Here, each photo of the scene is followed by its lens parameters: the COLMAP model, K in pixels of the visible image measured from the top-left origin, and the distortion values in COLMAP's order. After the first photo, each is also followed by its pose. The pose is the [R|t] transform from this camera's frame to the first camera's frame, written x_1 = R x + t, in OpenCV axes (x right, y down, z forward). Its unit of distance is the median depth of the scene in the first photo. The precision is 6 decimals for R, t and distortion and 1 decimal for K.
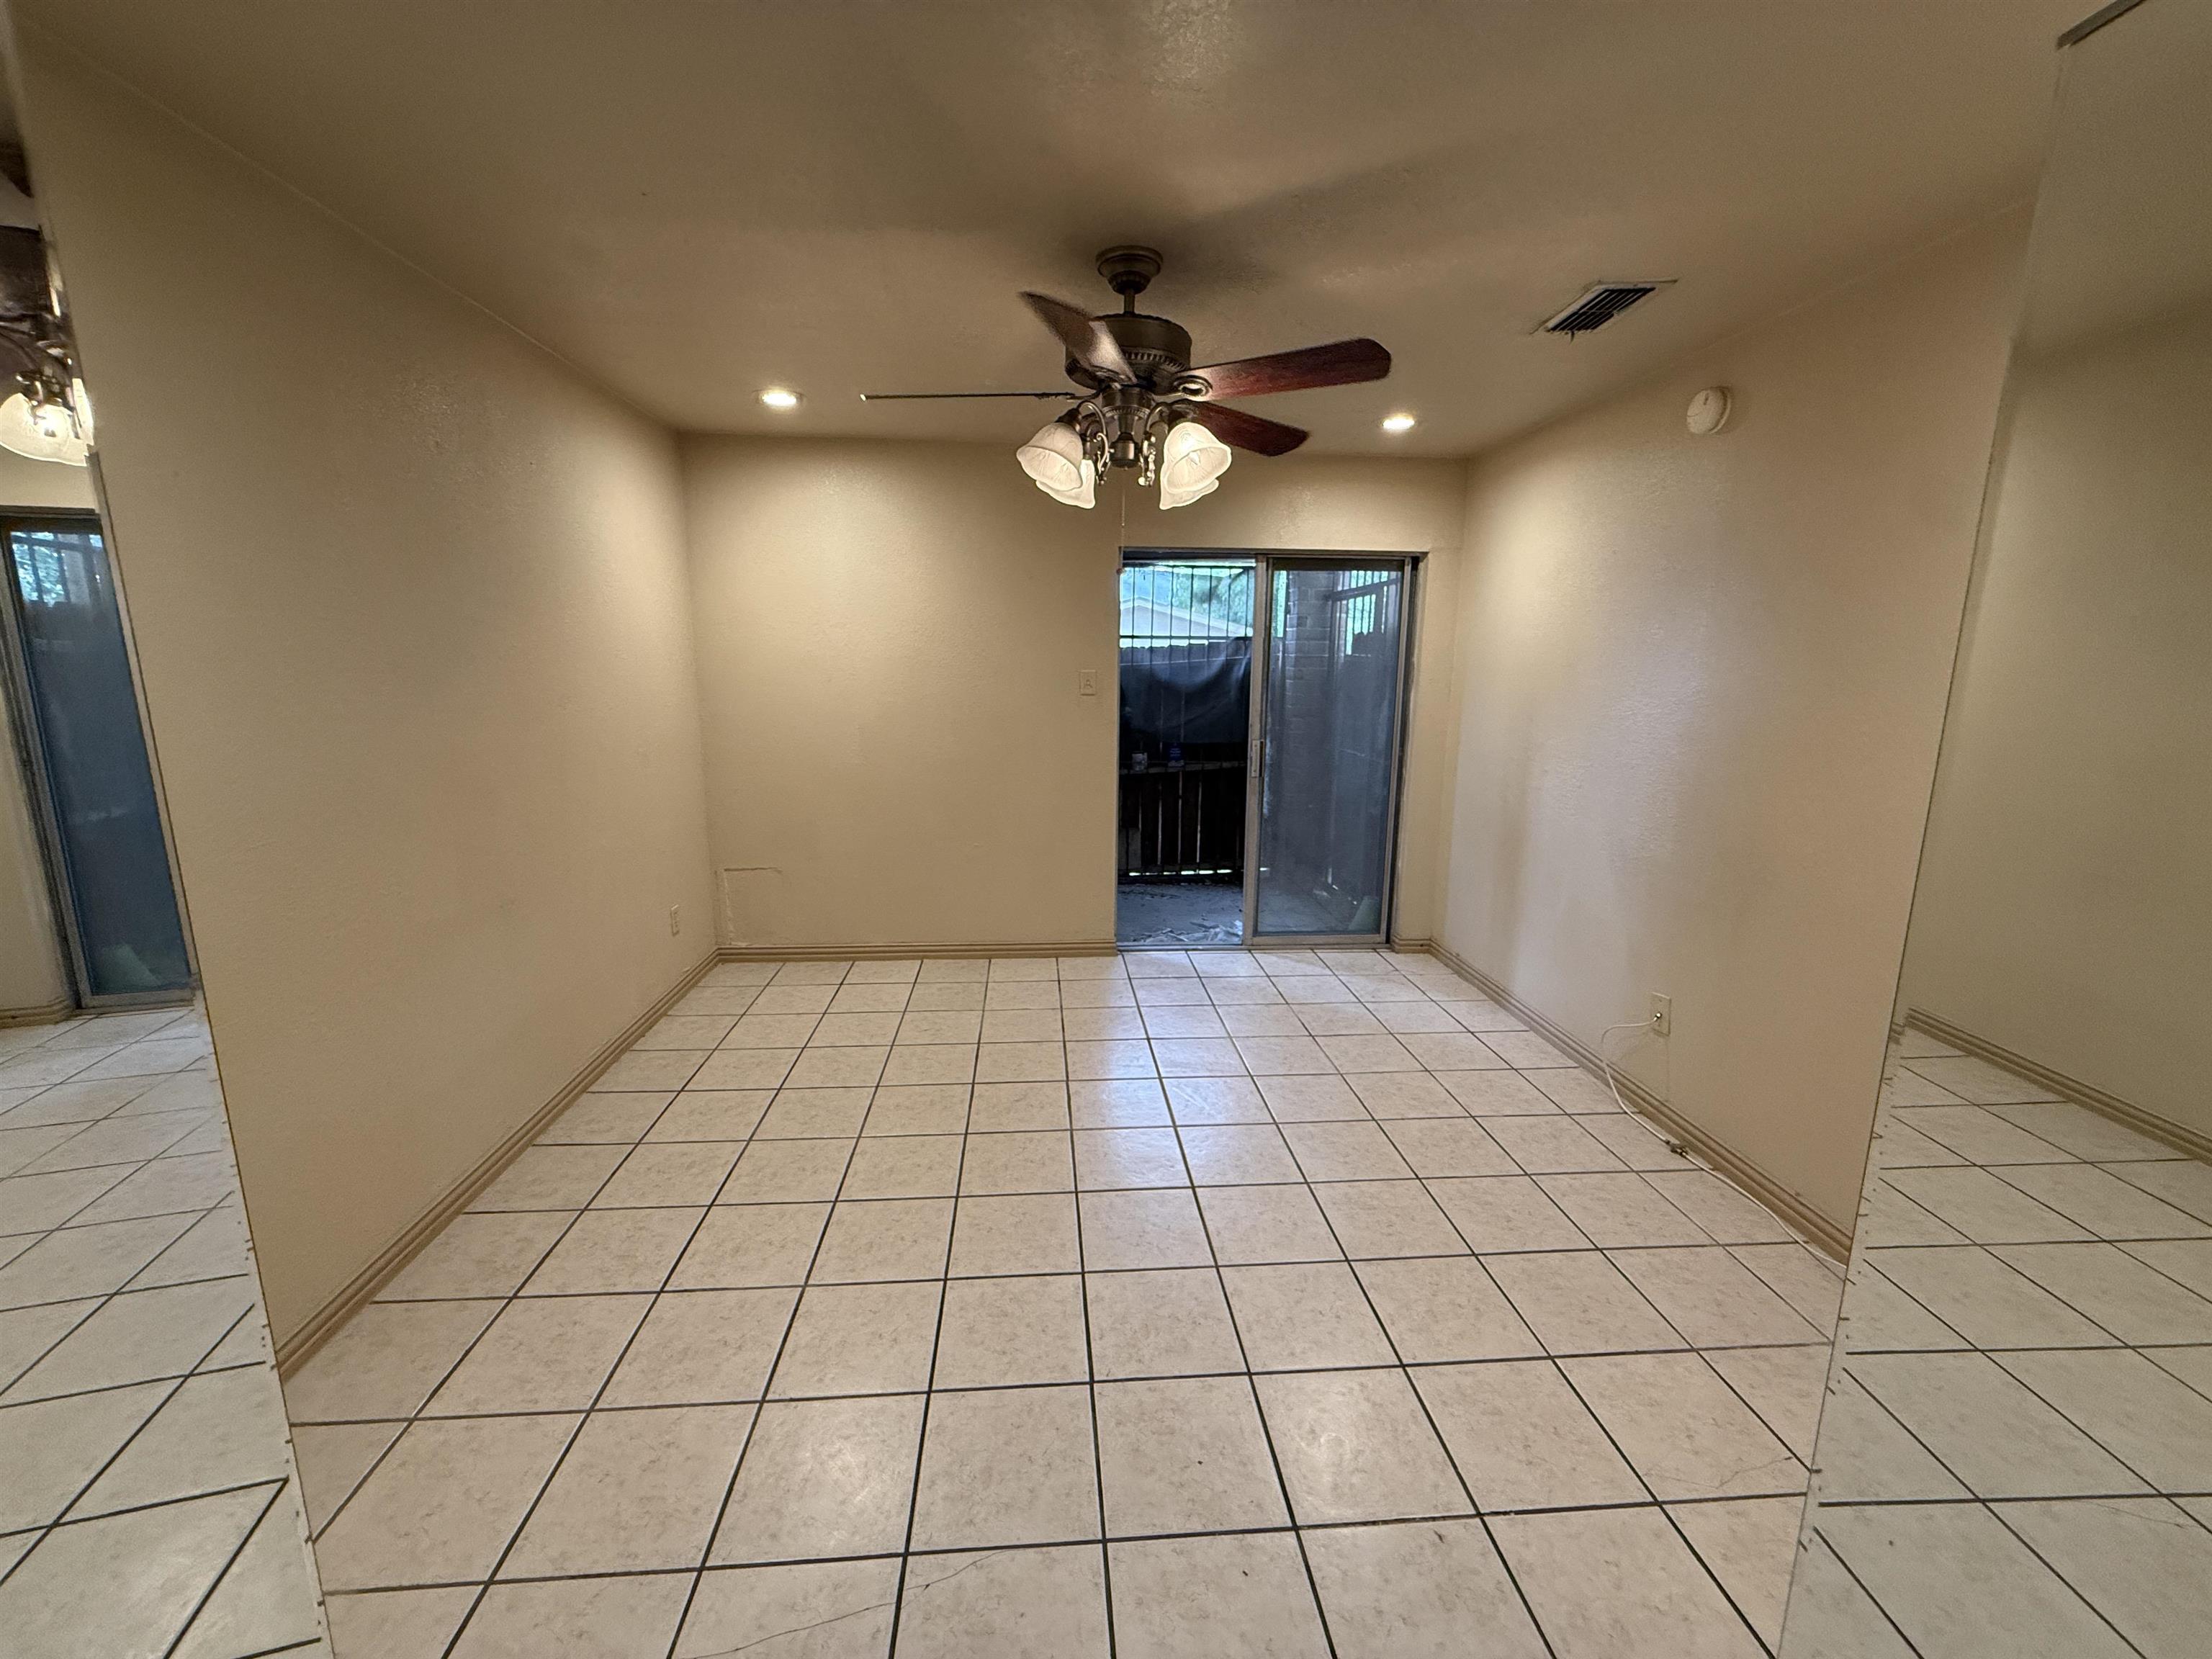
lens RADIAL K [[874.8, 0, 1104.3], [0, 874.8, 832.7], [0, 0, 1]] dist [0.000807, 0.000206]
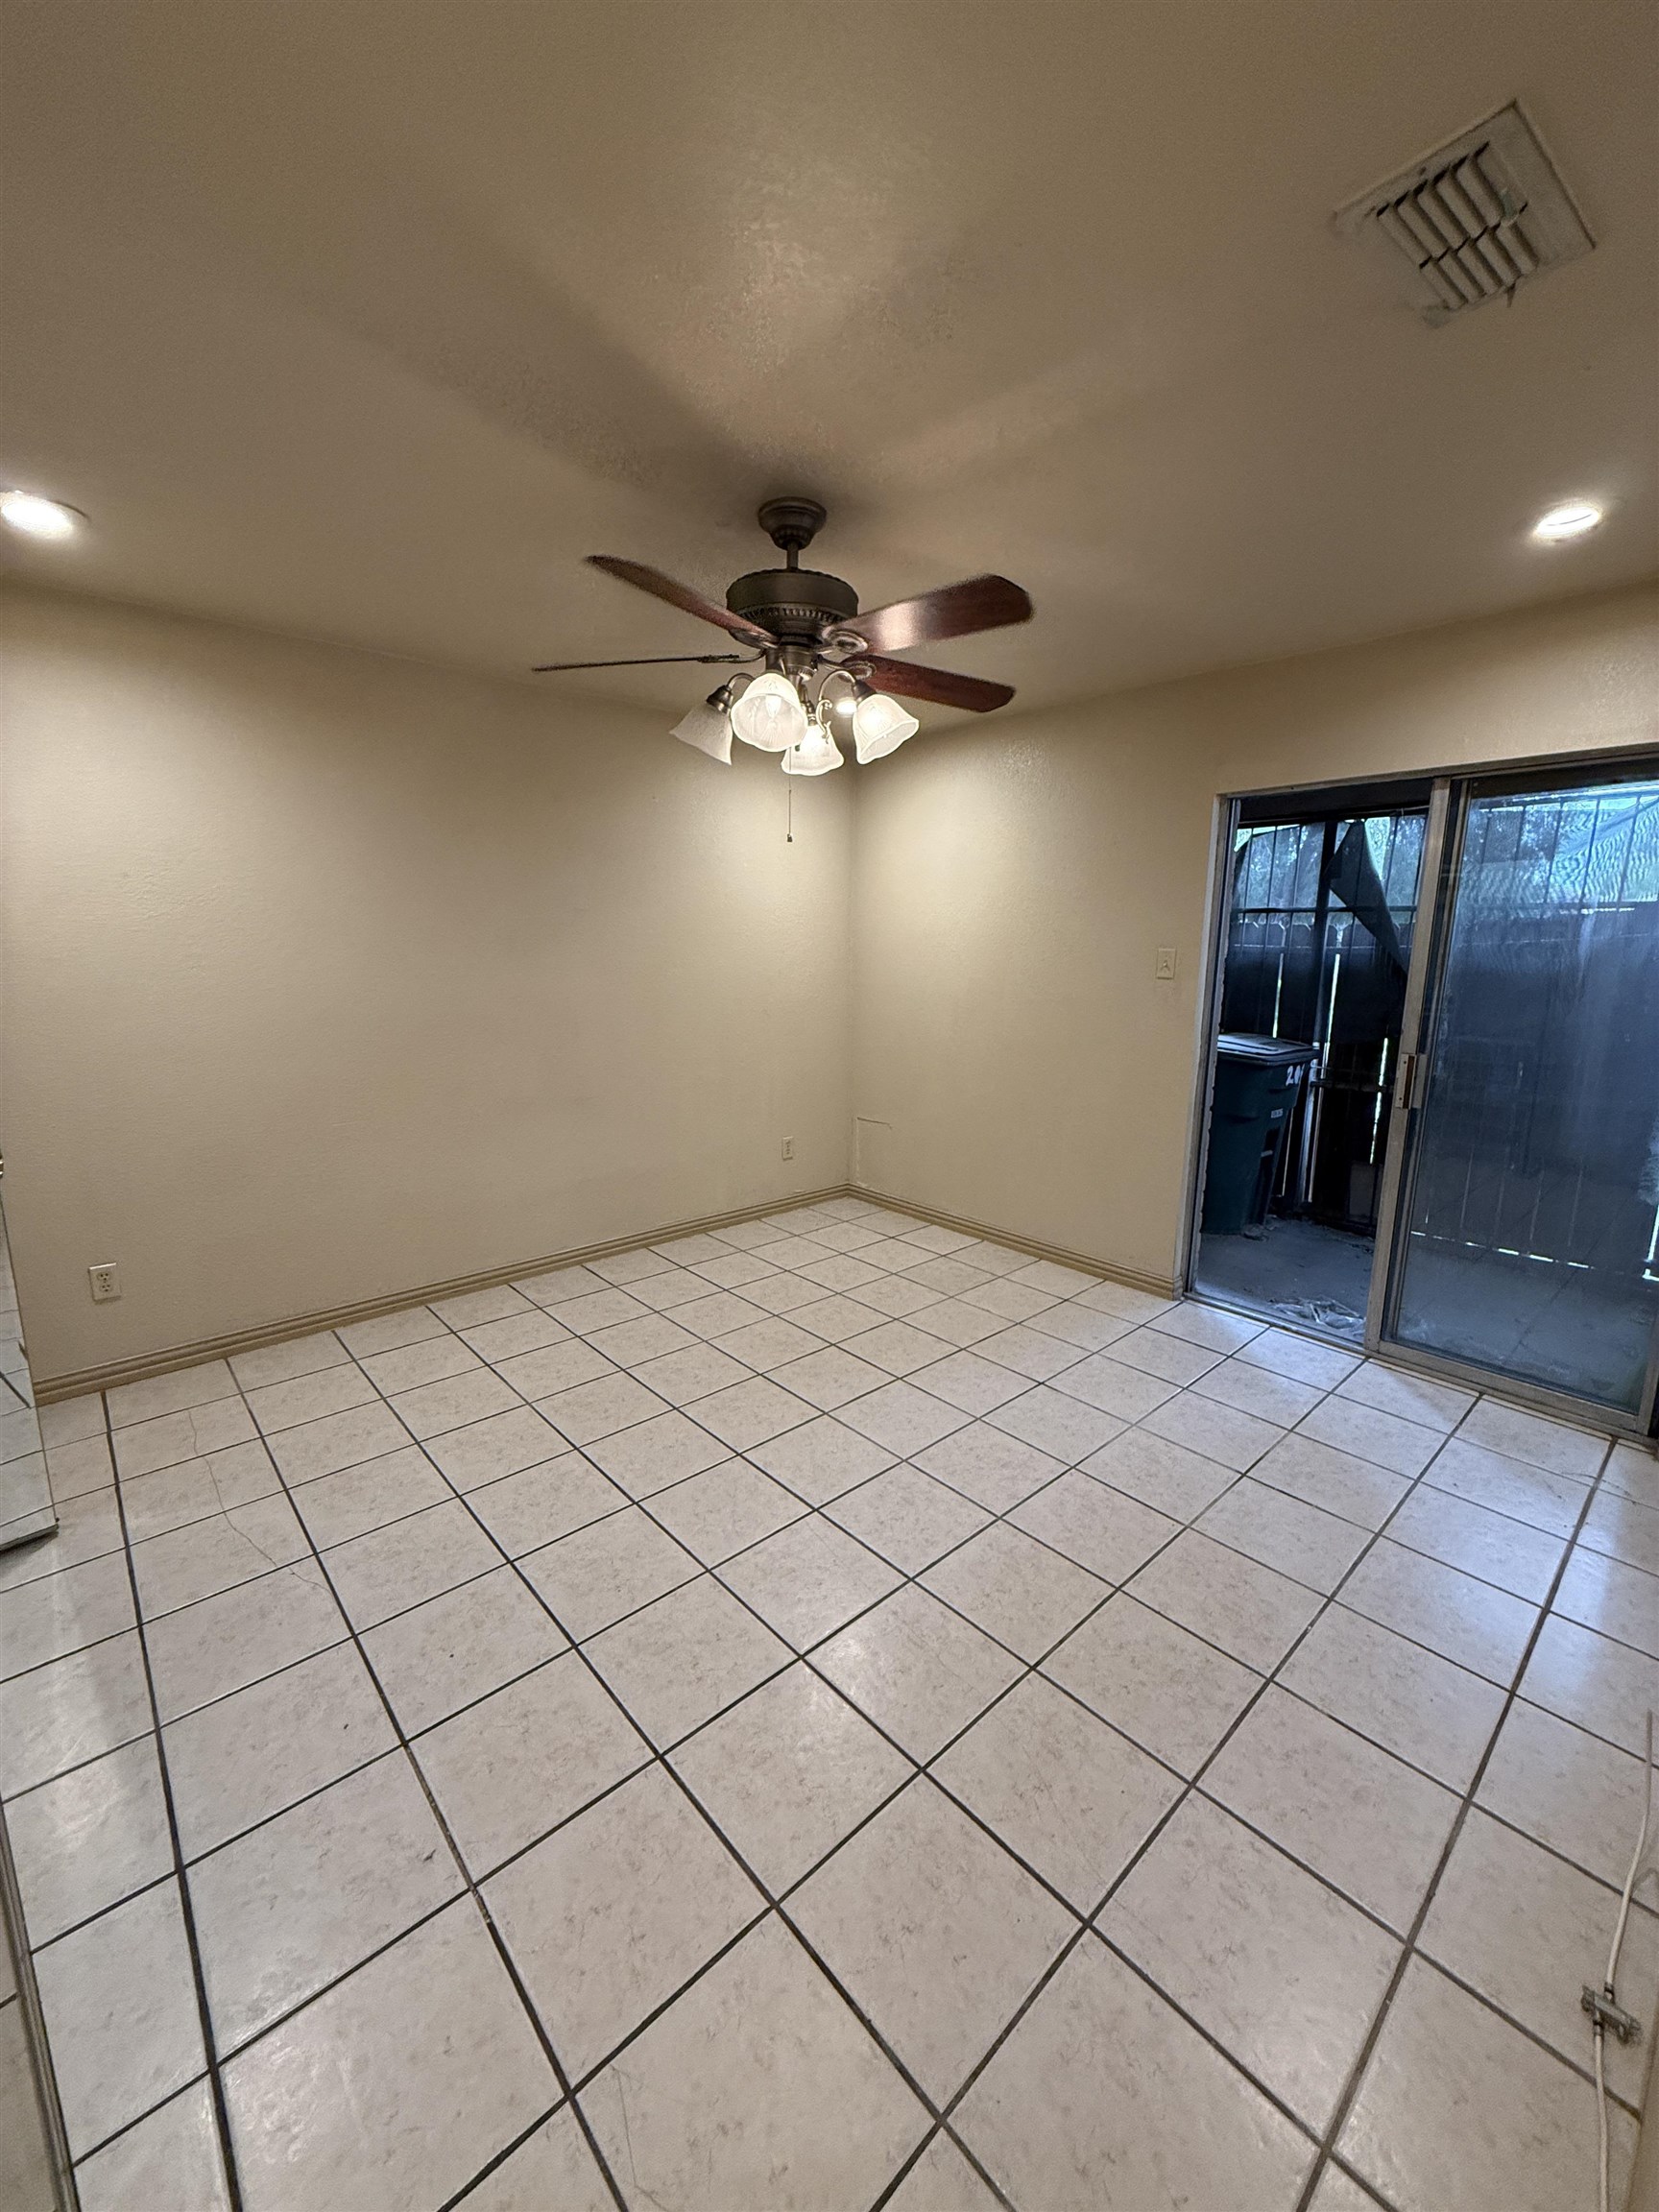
lens RADIAL K [[874.8, 0, 829.5], [0, 874.8, 1106.0], [0, 0, 1]] dist [0.000807, 0.000206]
pose [[0.610549, 0.145004, -0.778591, 0.431478], [-0.156690, 0.985780, 0.060719, -0.037118], [0.776324, 0.084925, 0.624587, 0.233657]]
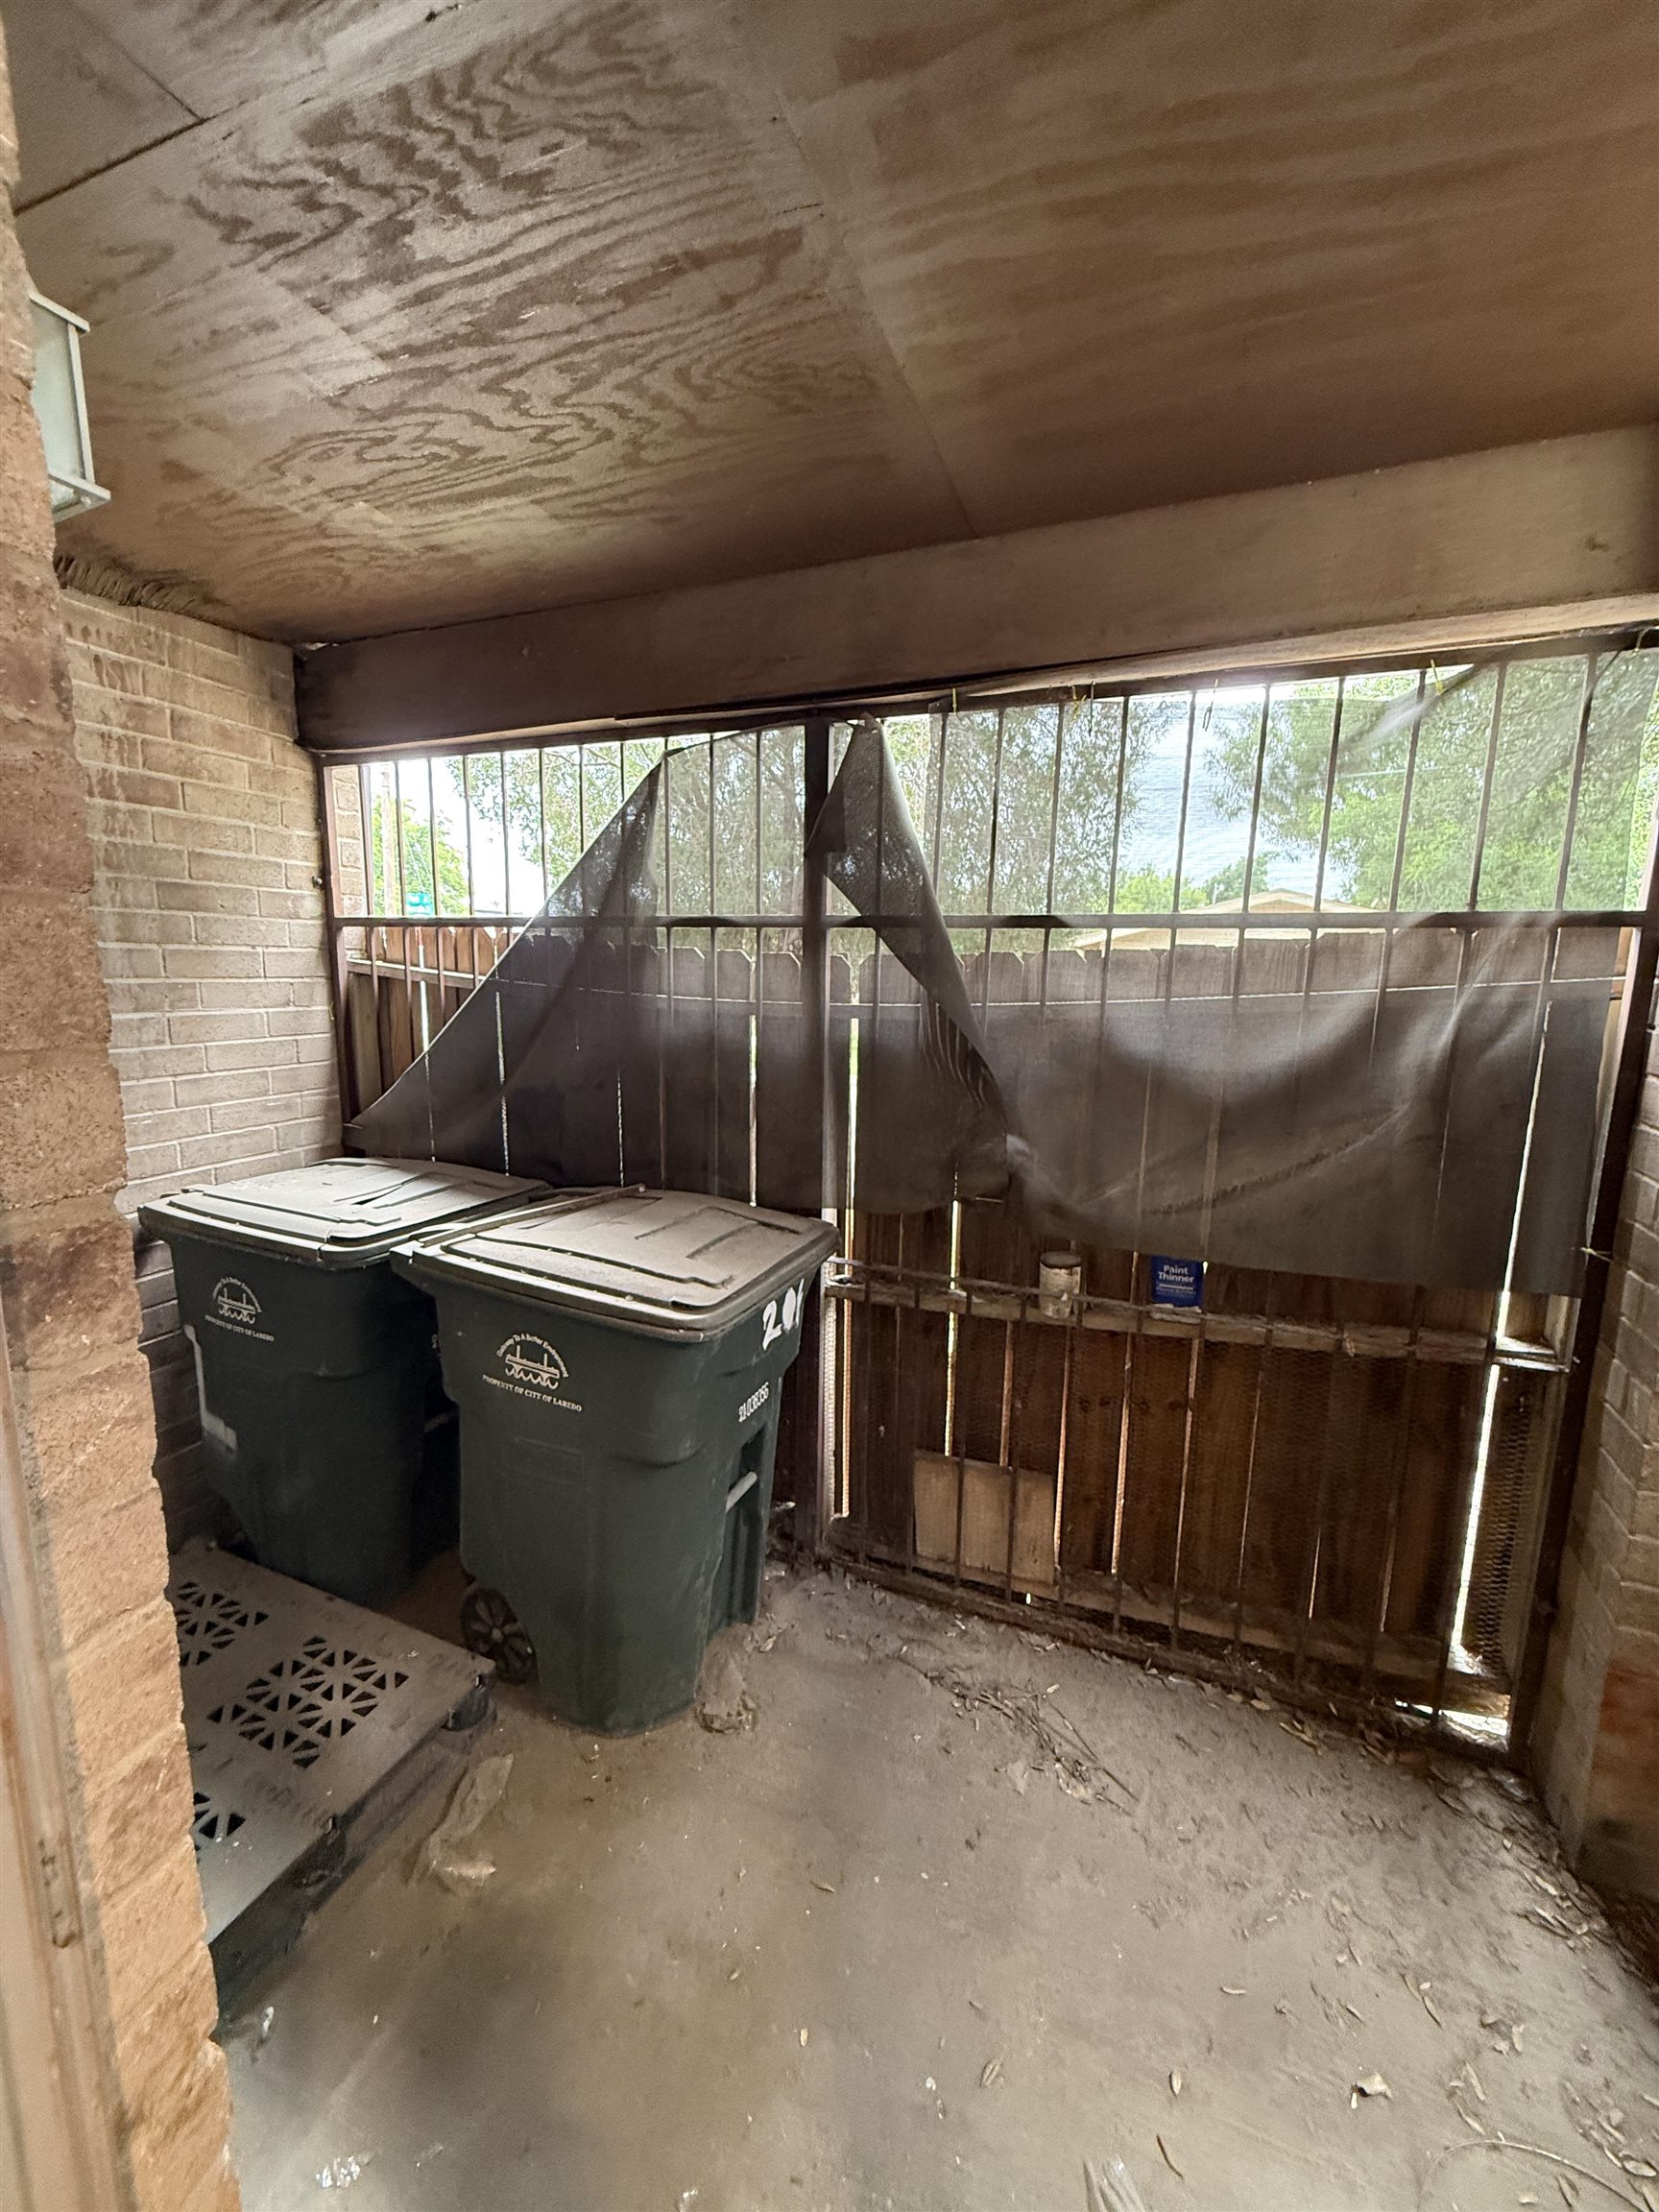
lens RADIAL K [[874.8, 0, 829.5], [0, 874.8, 1106.0], [0, 0, 1]] dist [0.000807, 0.000206]
pose [[0.891127, 0.074864, -0.447535, 0.154189], [-0.095842, 0.995098, -0.024377, -0.195043], [0.443516, 0.064616, 0.893934, 0.945609]]
